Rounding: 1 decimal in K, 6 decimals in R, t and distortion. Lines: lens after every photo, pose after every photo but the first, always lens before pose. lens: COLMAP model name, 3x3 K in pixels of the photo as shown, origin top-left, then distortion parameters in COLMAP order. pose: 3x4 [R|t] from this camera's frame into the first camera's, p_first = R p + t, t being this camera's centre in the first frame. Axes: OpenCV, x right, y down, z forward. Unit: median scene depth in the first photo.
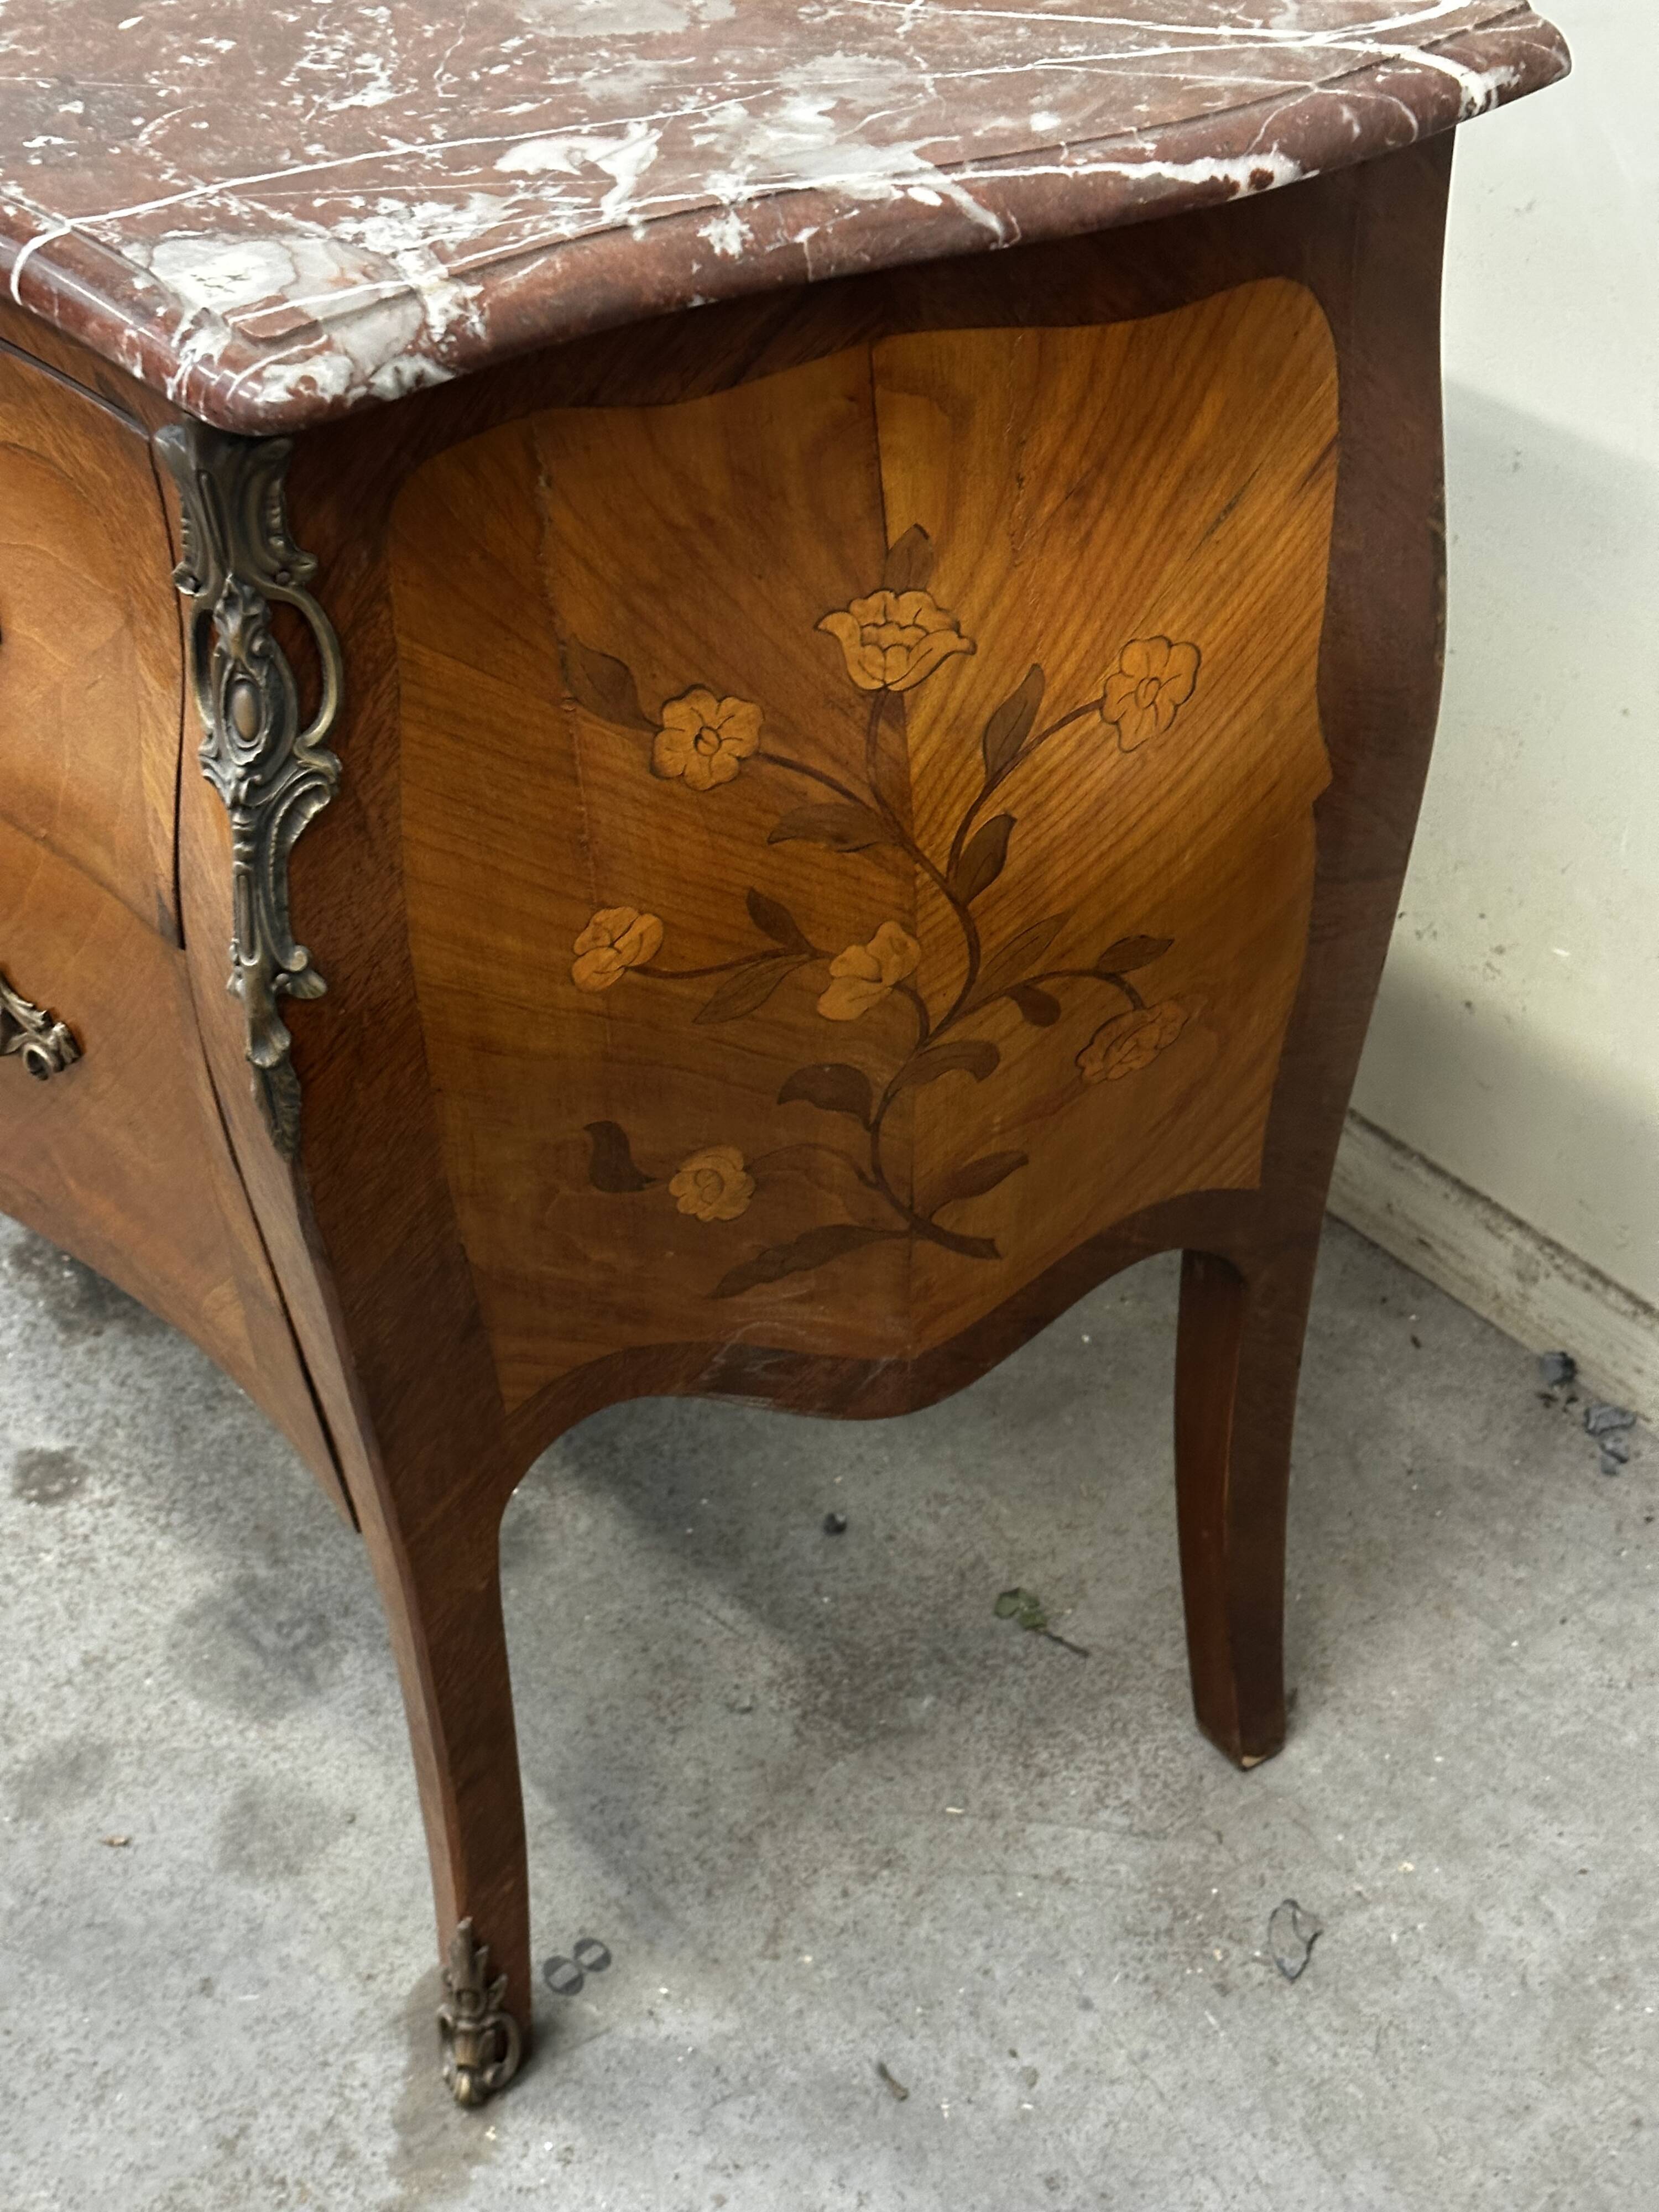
lens RADIAL K [[3110.7, 0, 812.3], [0, 3110.7, 1125.7], [0, 0, 1]] dist [0.129058, 0.000000]
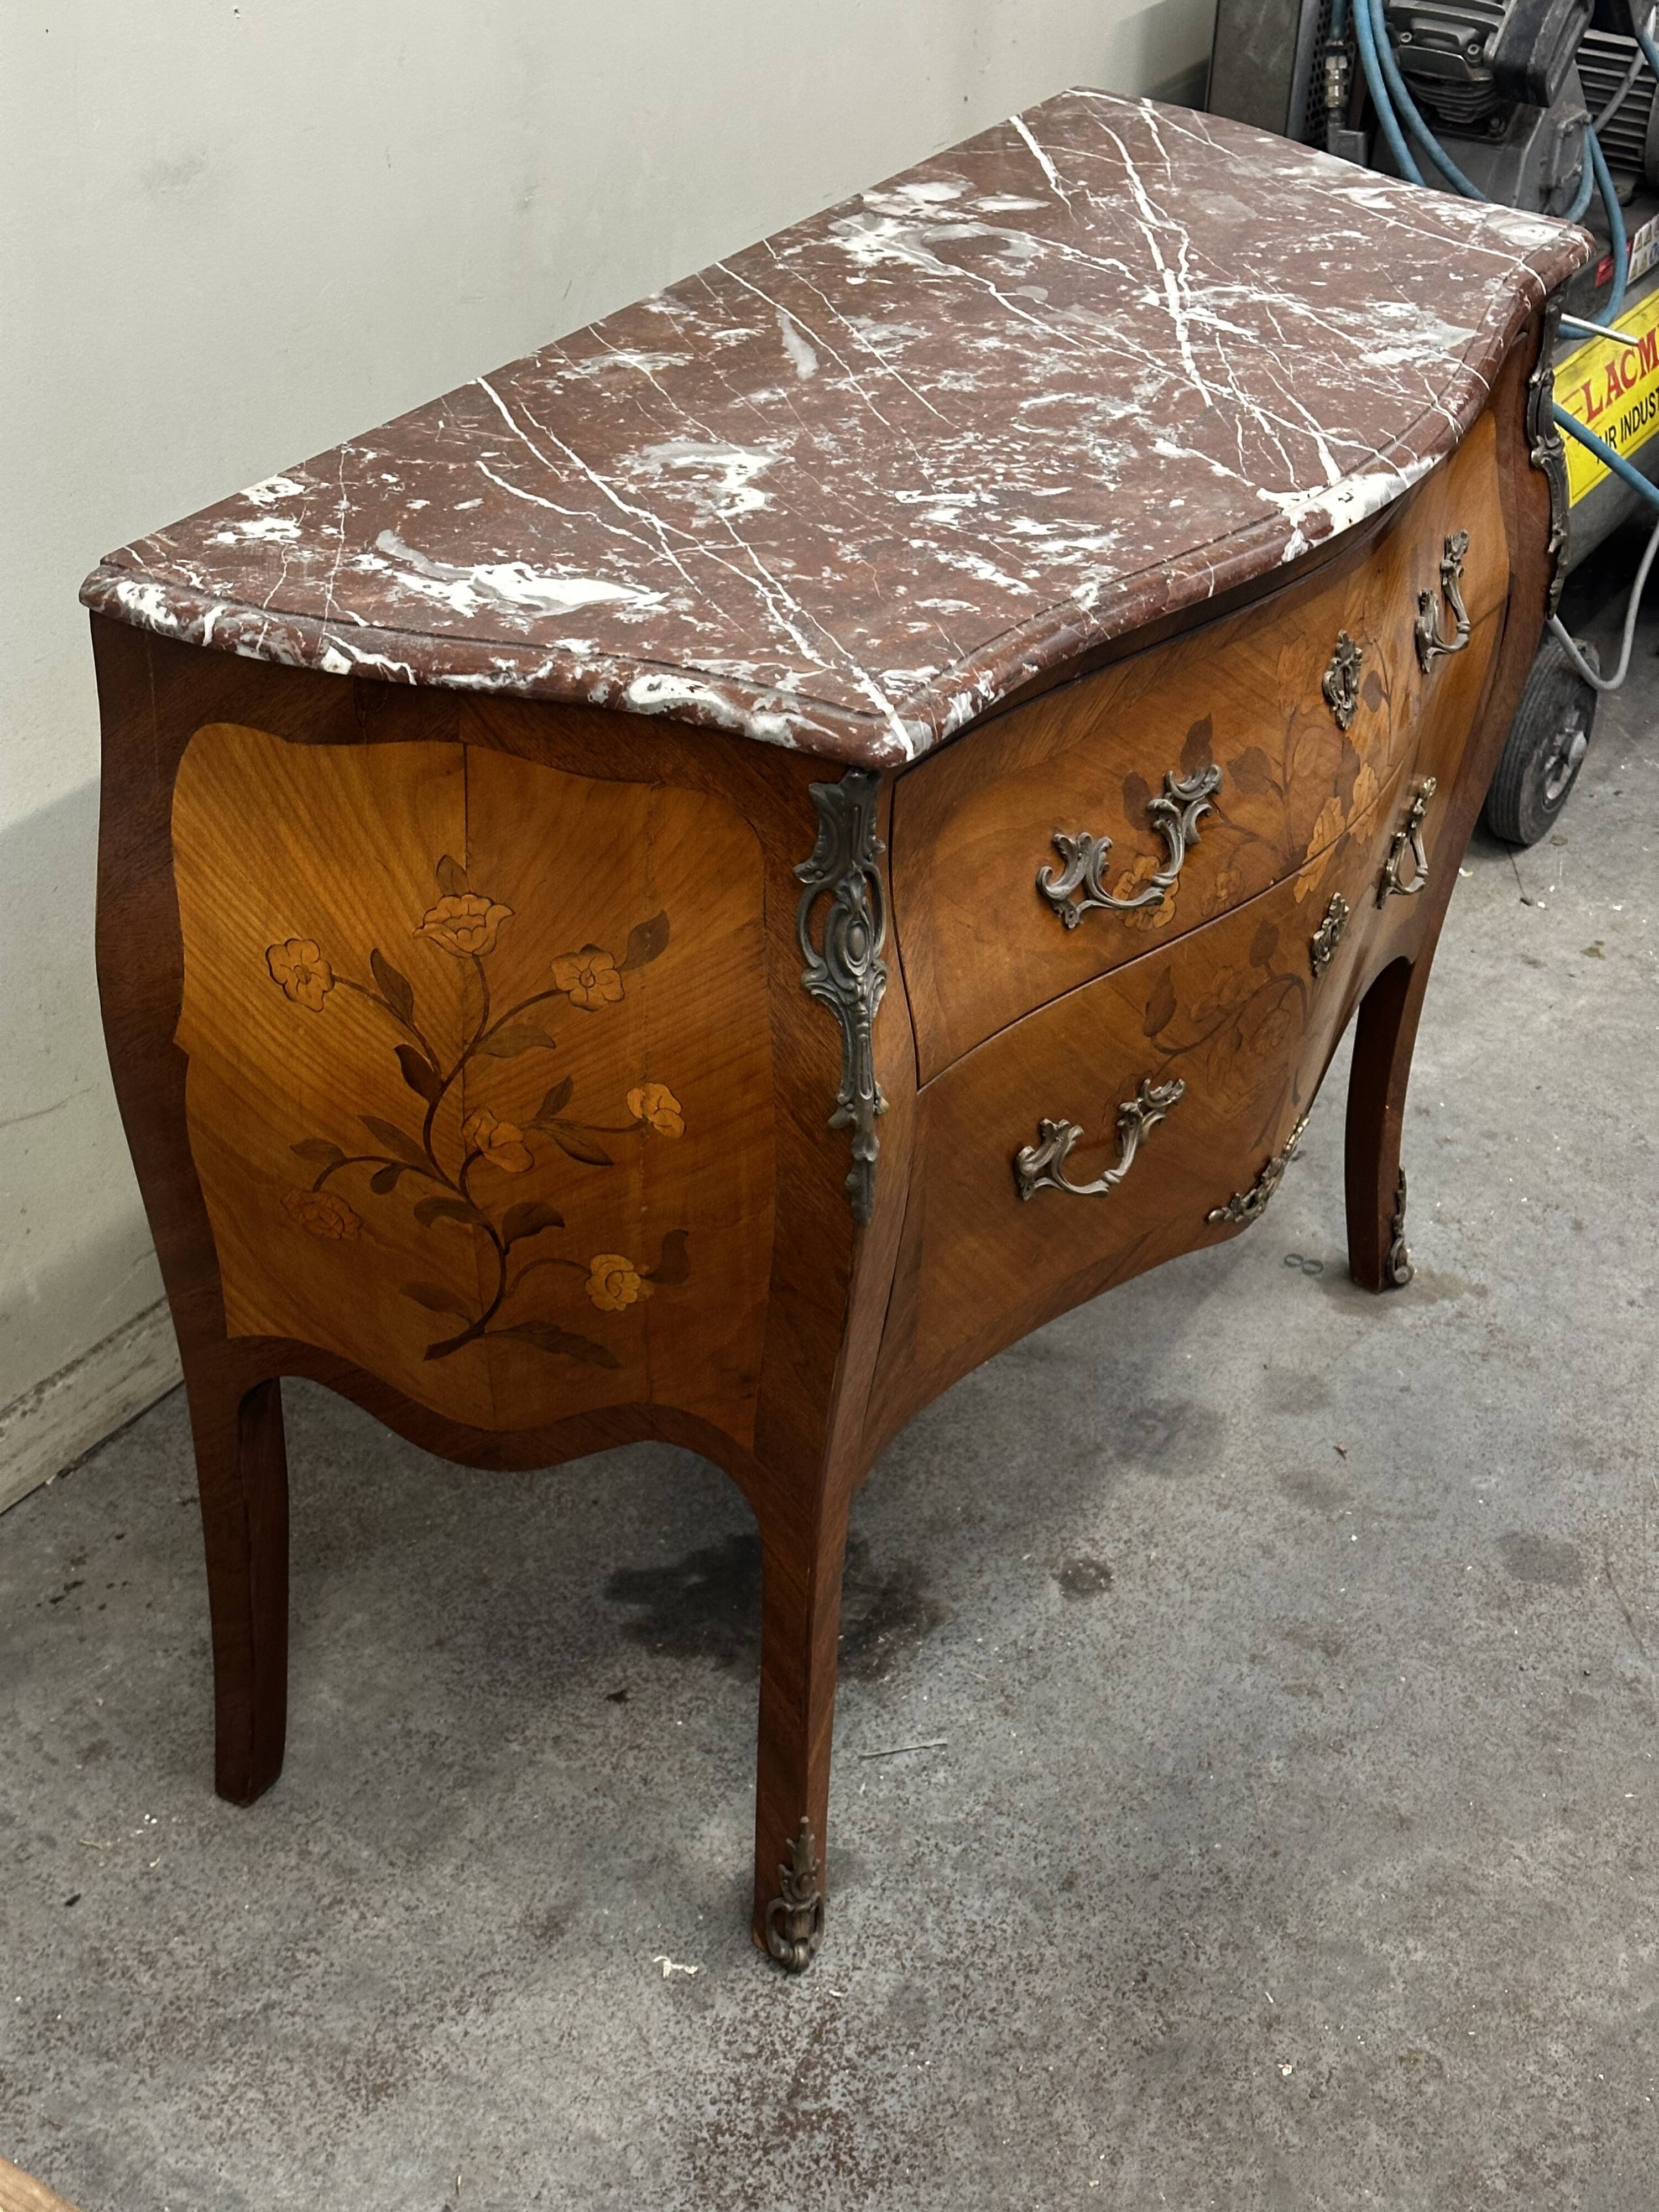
lens RADIAL K [[3110.7, 0, 862.9], [0, 3110.7, 1067.6], [0, 0, 1]] dist [0.129058, 0.000000]
pose [[-0.309475, -0.509633, 0.802807, -1.344556], [0.602093, 0.548438, 0.580258, -0.955657], [-0.736009, 0.662940, 0.137119, 0.866084]]
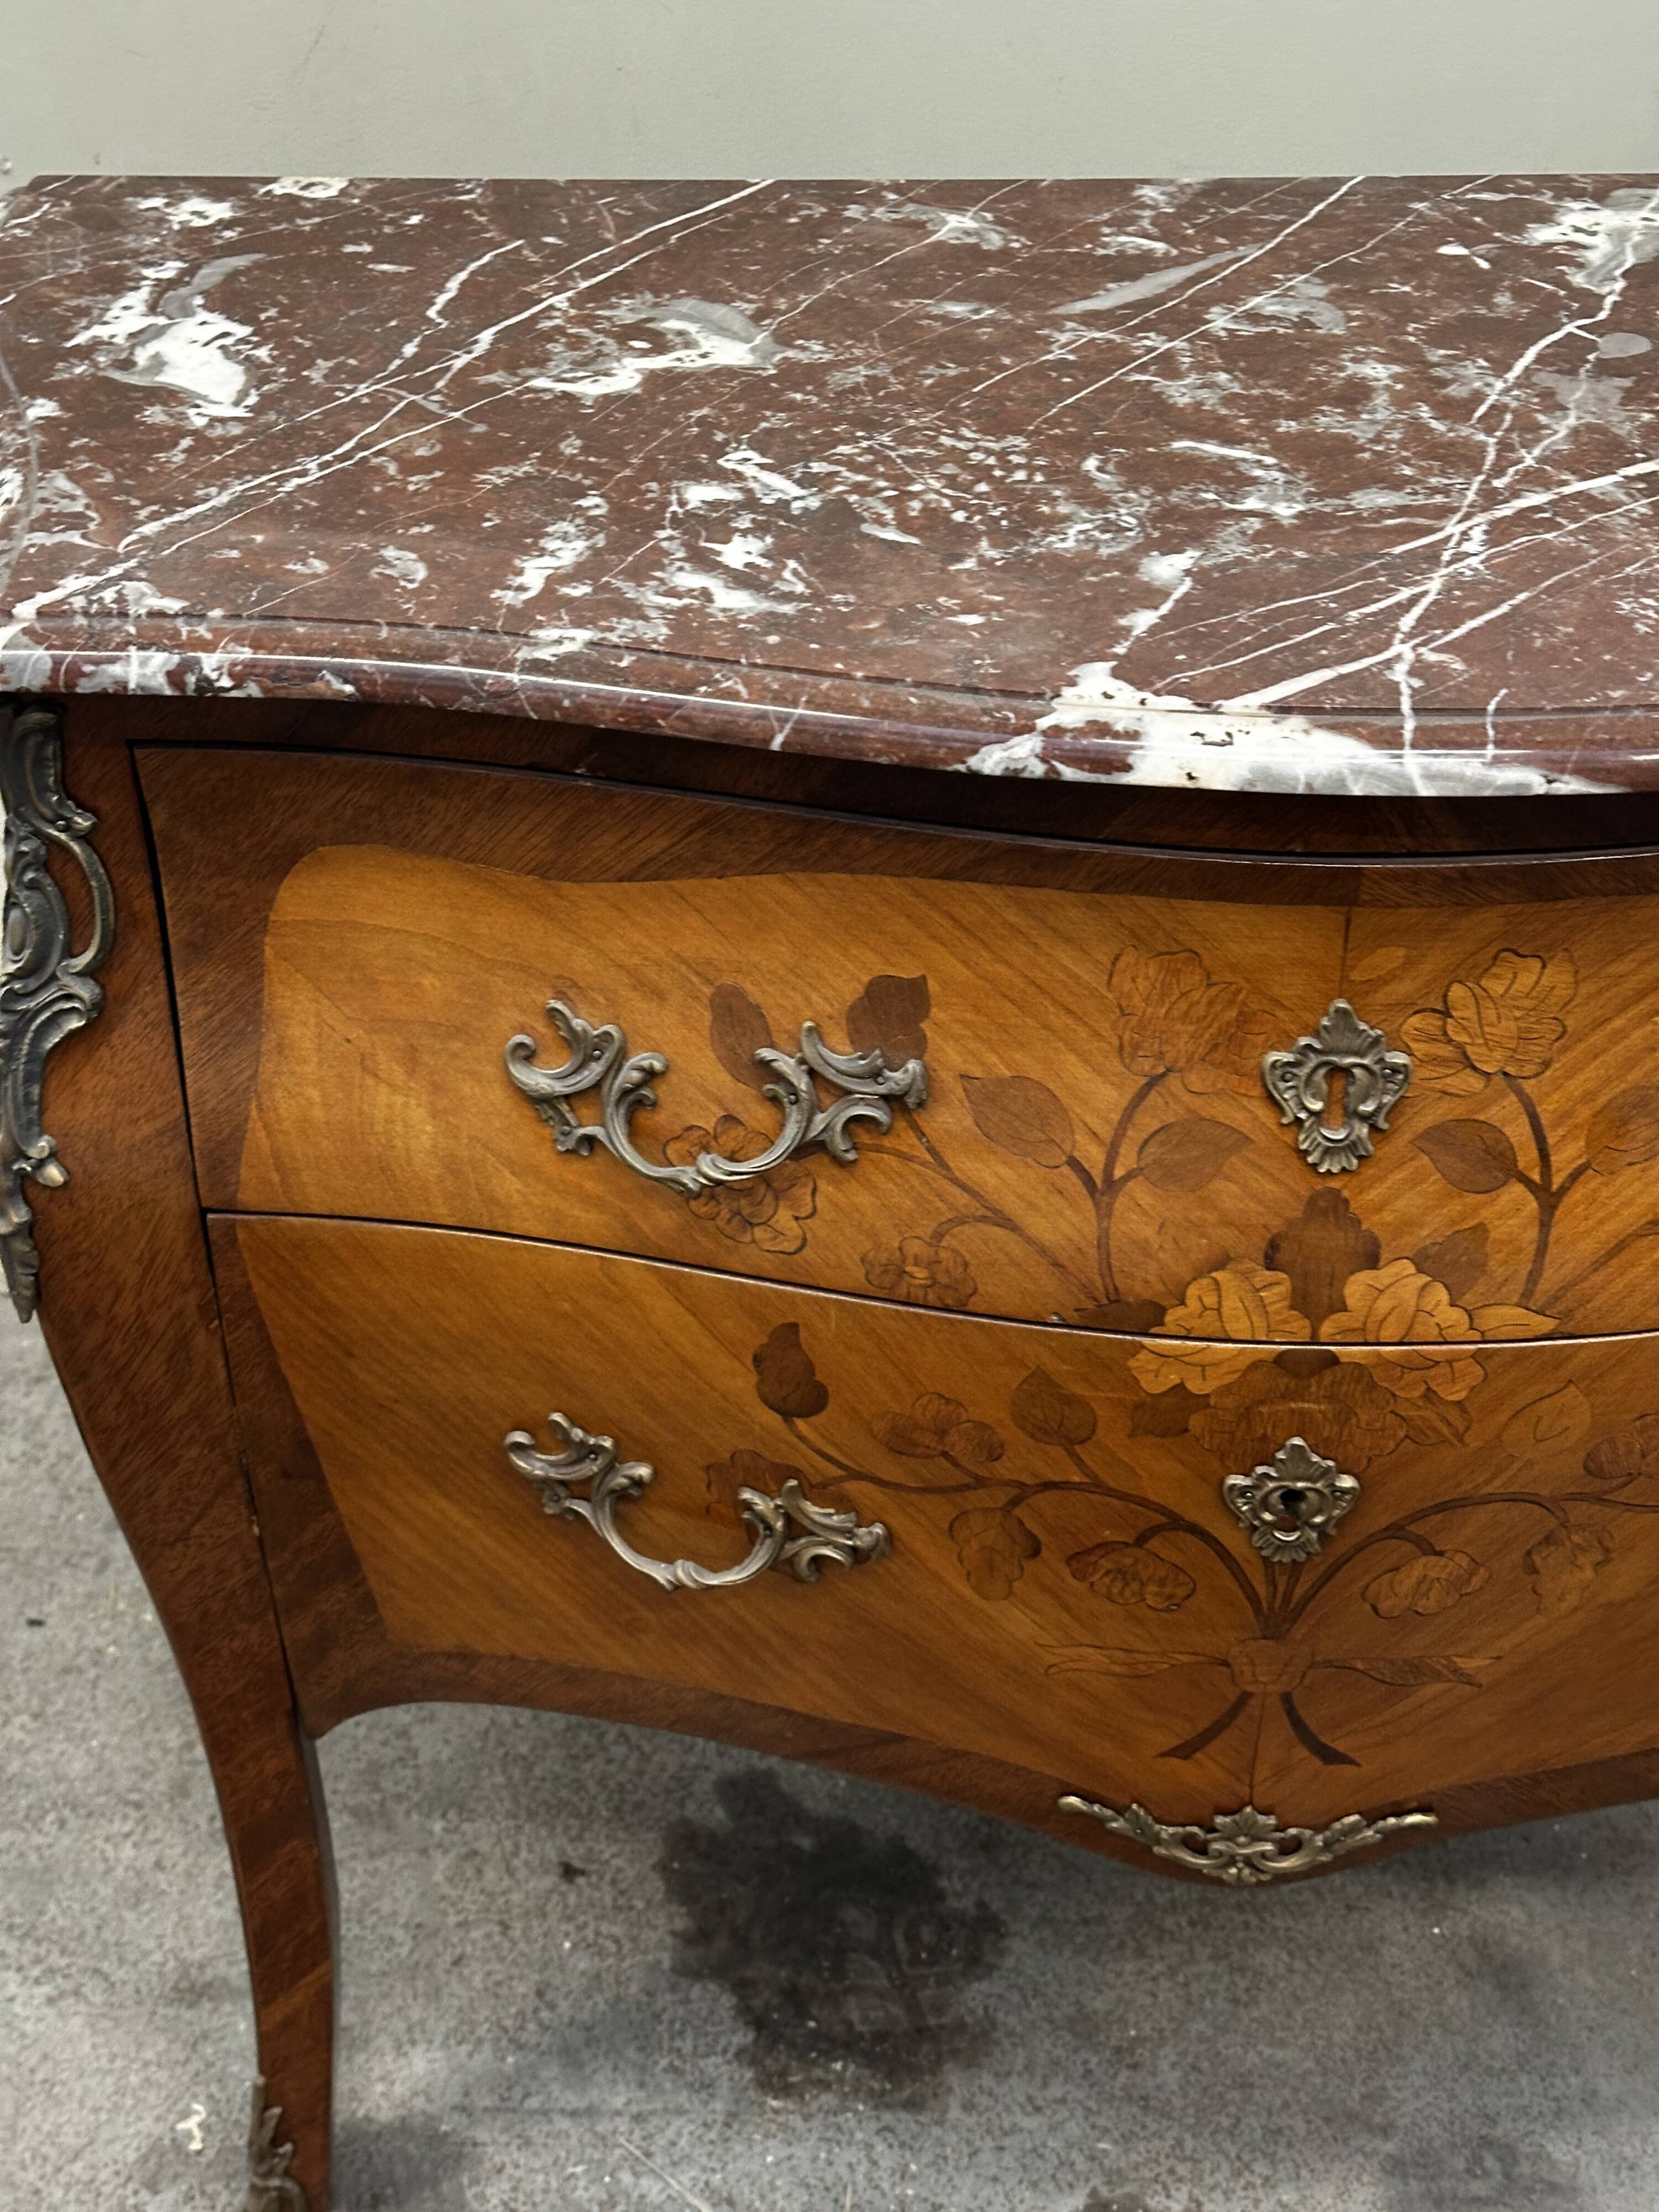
lens RADIAL K [[3110.7, 0, 812.2], [0, 3110.7, 1079.6], [0, 0, 1]] dist [0.129058, 0.000000]
pose [[0.666792, -0.408095, 0.623576, -0.833790], [0.480520, 0.875009, 0.058822, -0.302622], [-0.569640, 0.260419, 0.779547, 0.323144]]
